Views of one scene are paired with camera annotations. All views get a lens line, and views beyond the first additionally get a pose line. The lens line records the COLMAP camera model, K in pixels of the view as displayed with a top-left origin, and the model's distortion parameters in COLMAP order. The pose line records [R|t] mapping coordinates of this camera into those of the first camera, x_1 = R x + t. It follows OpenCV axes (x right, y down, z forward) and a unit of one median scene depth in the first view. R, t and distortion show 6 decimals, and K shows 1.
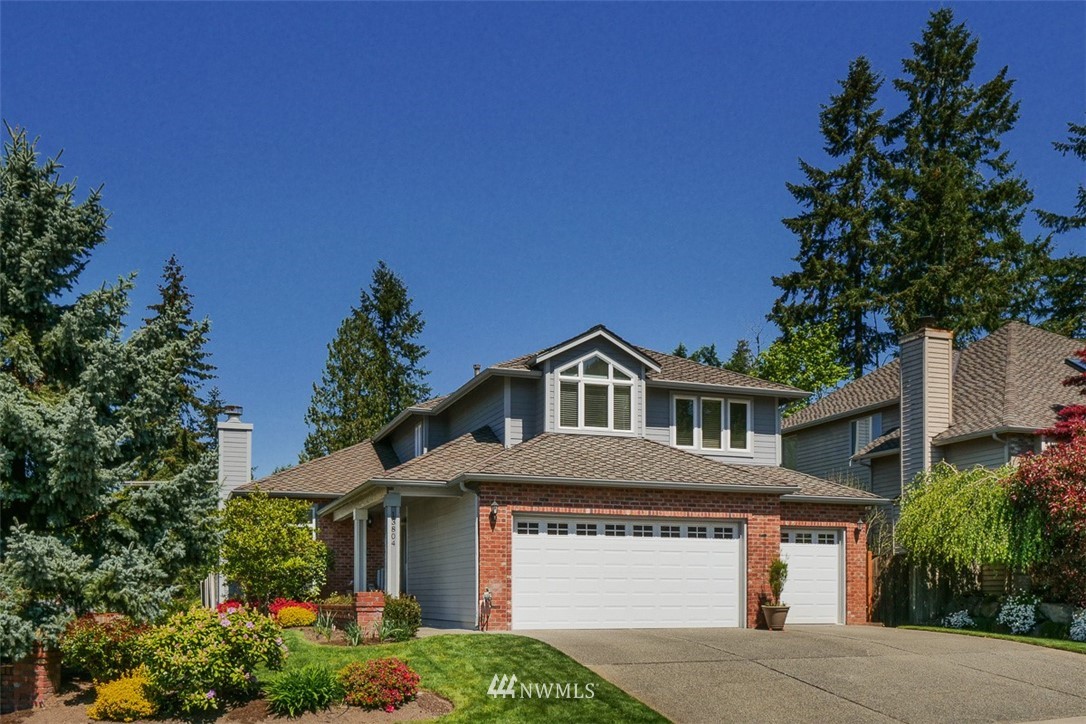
lens RADIAL K [[962.2, 0, 542.9], [0, 962.2, 326.0], [0, 0, 1]] dist [0.008006, -0.004566]
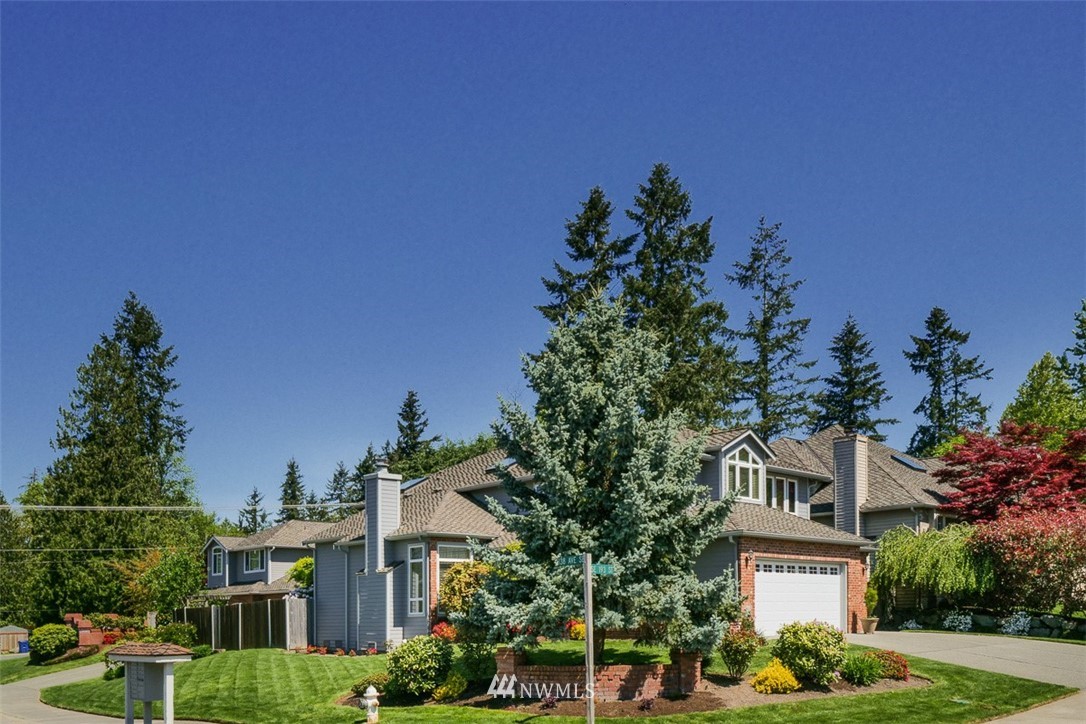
lens RADIAL K [[853.6, 0, 546.1], [0, 853.6, 330.4], [0, 0, 1]] dist [0.004594, 0.002890]
pose [[0.922674, 0.109094, 0.369825, -0.666007], [-0.090007, 0.993580, -0.068537, -0.027668], [-0.374928, 0.029950, 0.926570, -0.089848]]
